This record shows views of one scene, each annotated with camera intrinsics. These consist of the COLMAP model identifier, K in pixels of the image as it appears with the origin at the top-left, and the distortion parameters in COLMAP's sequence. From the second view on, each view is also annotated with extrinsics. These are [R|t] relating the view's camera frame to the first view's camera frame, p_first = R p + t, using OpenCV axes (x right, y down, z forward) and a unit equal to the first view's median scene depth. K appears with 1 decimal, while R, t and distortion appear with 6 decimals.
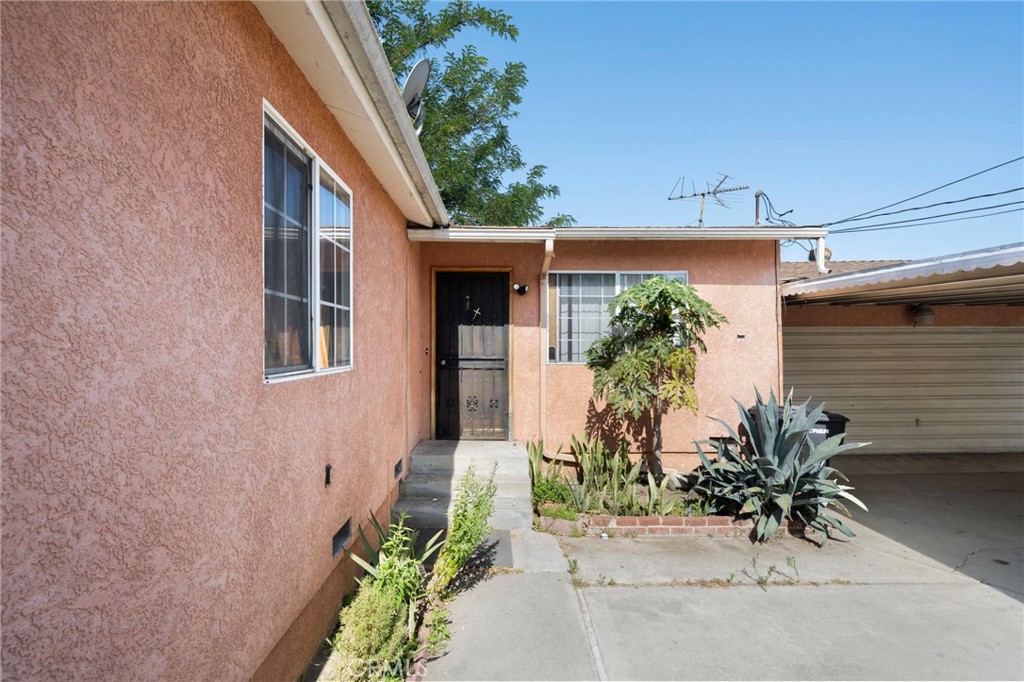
lens RADIAL K [[483.3, 0, 509.2], [0, 483.3, 339.7], [0, 0, 1]] dist [0.001333, 0.000123]
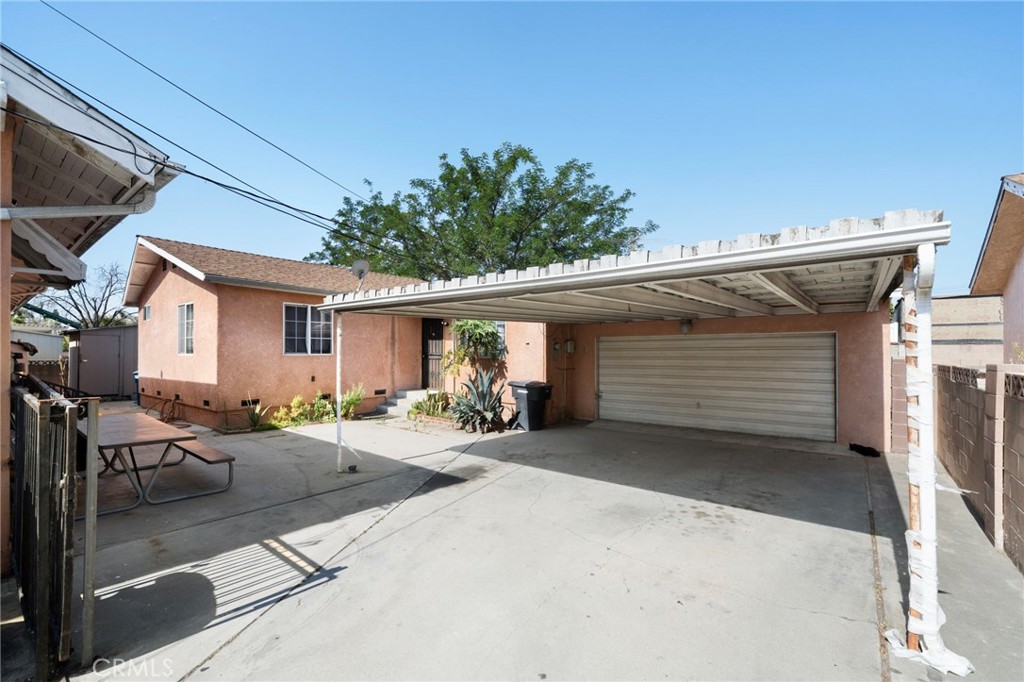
lens RADIAL K [[483.3, 0, 510.6], [0, 483.3, 343.0], [0, 0, 1]] dist [0.001333, 0.000123]
pose [[0.737006, -0.011051, -0.675796, 1.370982], [0.006246, 0.999935, -0.009540, 0.005972], [0.675857, 0.002810, 0.737027, -0.348525]]
